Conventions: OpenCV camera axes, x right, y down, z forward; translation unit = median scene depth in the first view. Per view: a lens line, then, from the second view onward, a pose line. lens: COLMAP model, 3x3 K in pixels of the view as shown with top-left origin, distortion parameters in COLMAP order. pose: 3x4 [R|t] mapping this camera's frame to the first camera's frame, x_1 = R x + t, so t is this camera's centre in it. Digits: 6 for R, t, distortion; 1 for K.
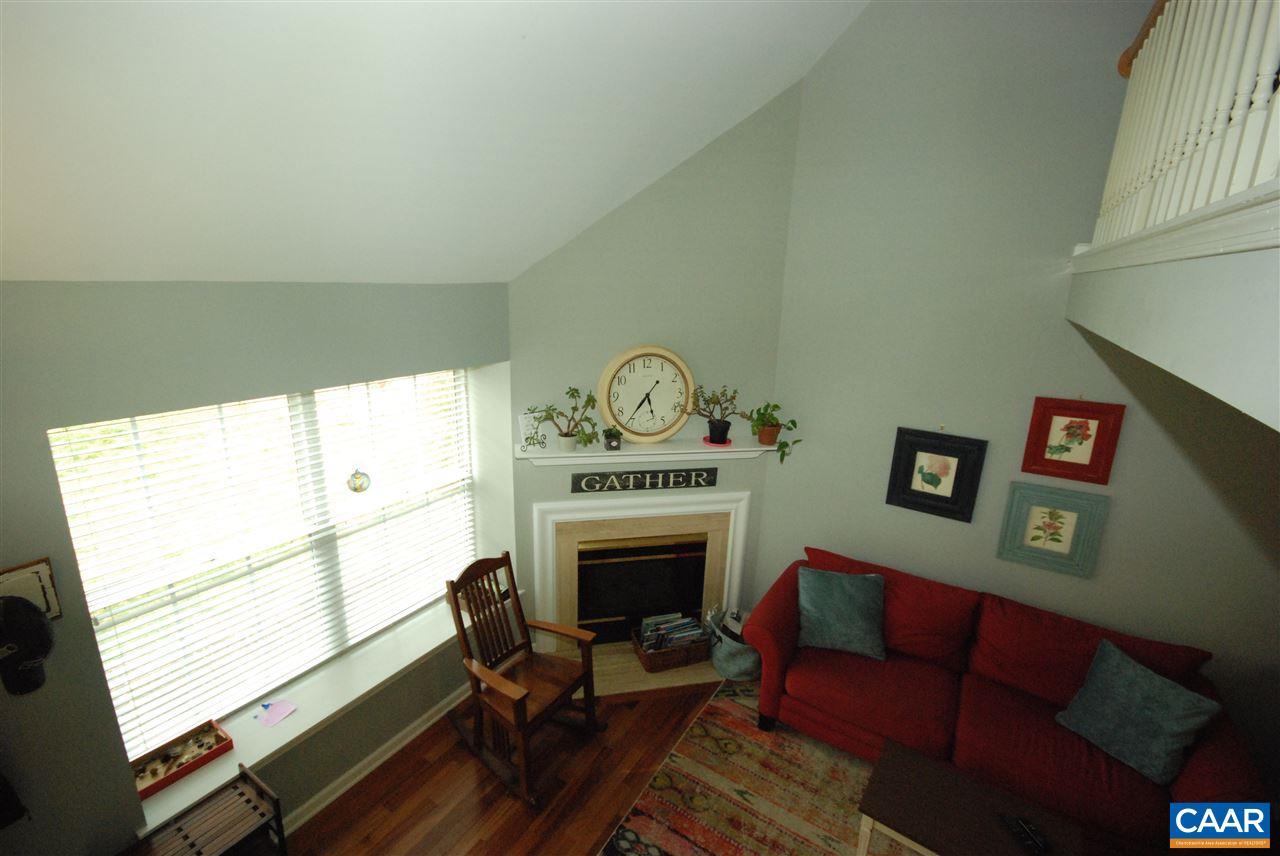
lens RADIAL K [[569.2, 0, 633.2], [0, 569.2, 421.4], [0, 0, 1]] dist [-0.001018, -0.003599]
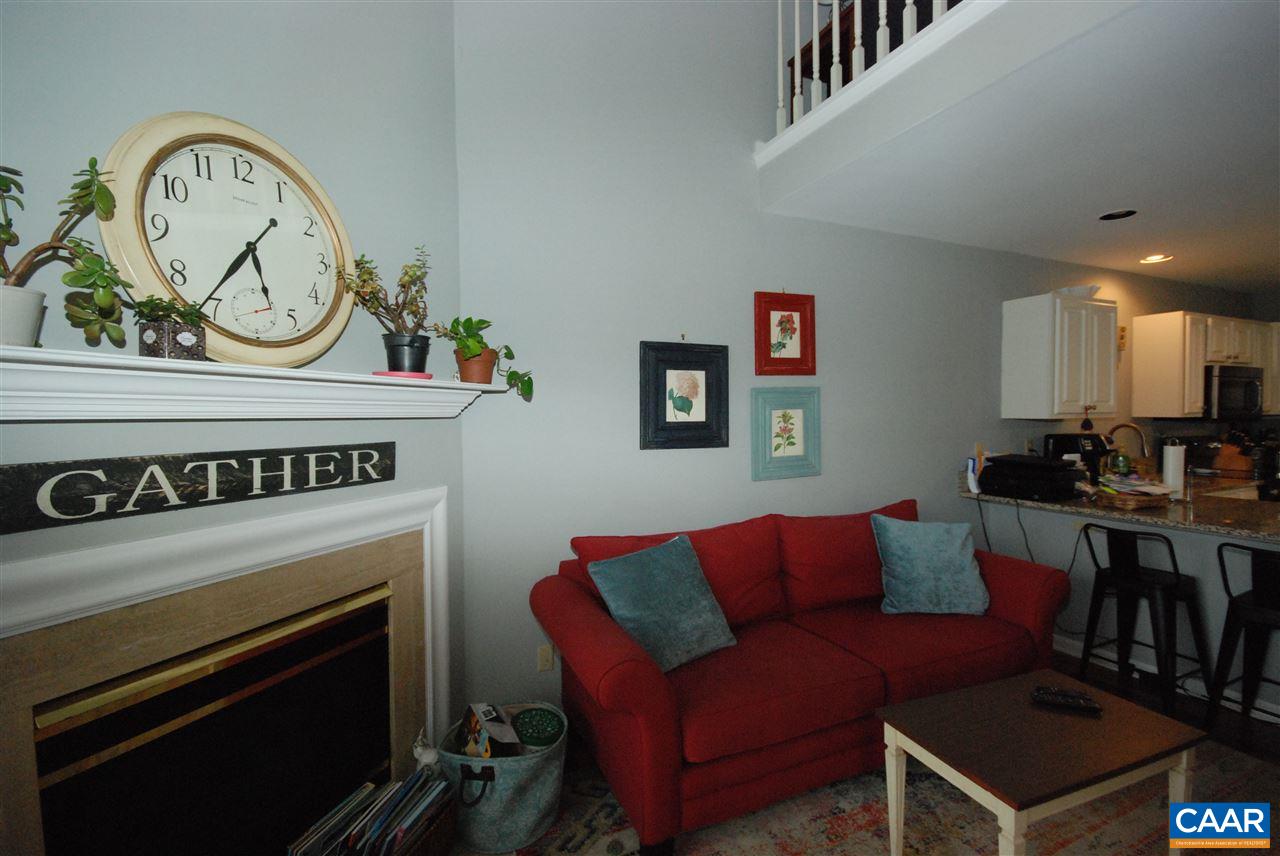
lens RADIAL K [[569.2, 0, 646.5], [0, 569.2, 421.3], [0, 0, 1]] dist [-0.001018, -0.003599]
pose [[0.551962, -0.050169, 0.832359, -0.166907], [0.243335, 0.964433, -0.103233, 0.188987], [-0.797575, 0.259523, 0.544538, 0.590703]]
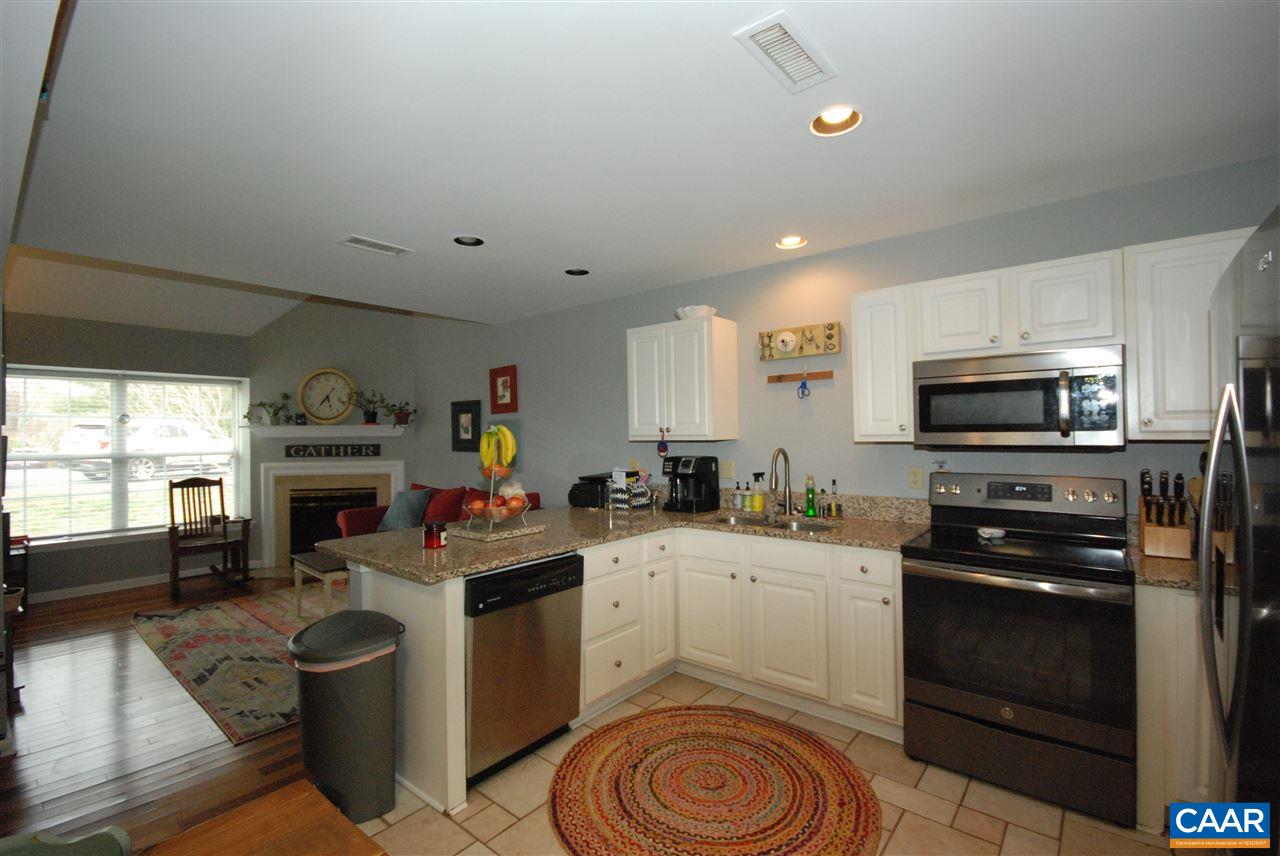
lens RADIAL K [[569.2, 0, 643.1], [0, 569.2, 424.8], [0, 0, 1]] dist [-0.001018, -0.003599]
pose [[0.989960, -0.048617, -0.132727, 1.212882], [0.010337, 0.961374, -0.275050, 0.528378], [0.140973, 0.270916, 0.952224, -0.488952]]
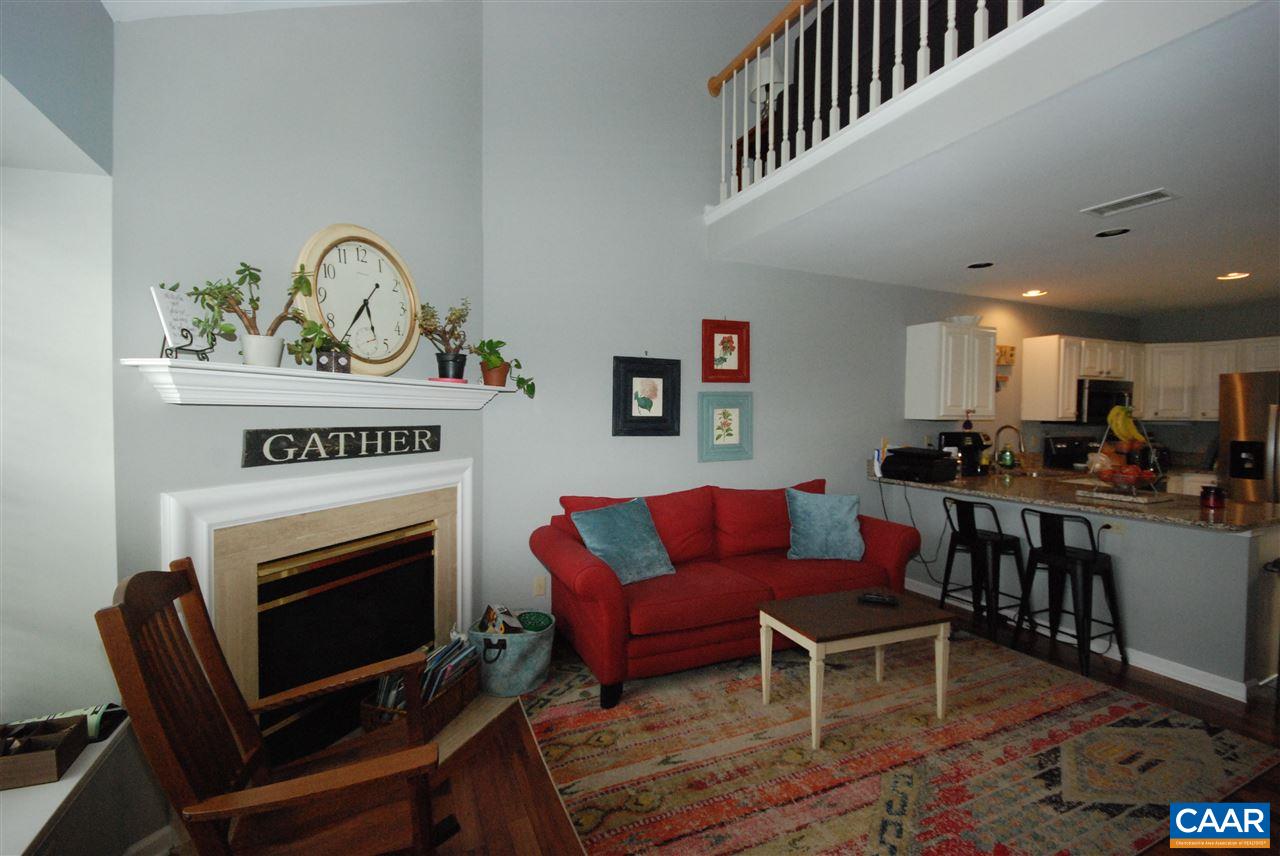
lens RADIAL K [[569.2, 0, 646.5], [0, 569.2, 419.4], [0, 0, 1]] dist [-0.001018, -0.003599]
pose [[0.543321, -0.040345, 0.838555, -0.366659], [0.227814, 0.968451, -0.101011, 0.233117], [-0.808025, 0.245916, 0.535371, 0.415212]]
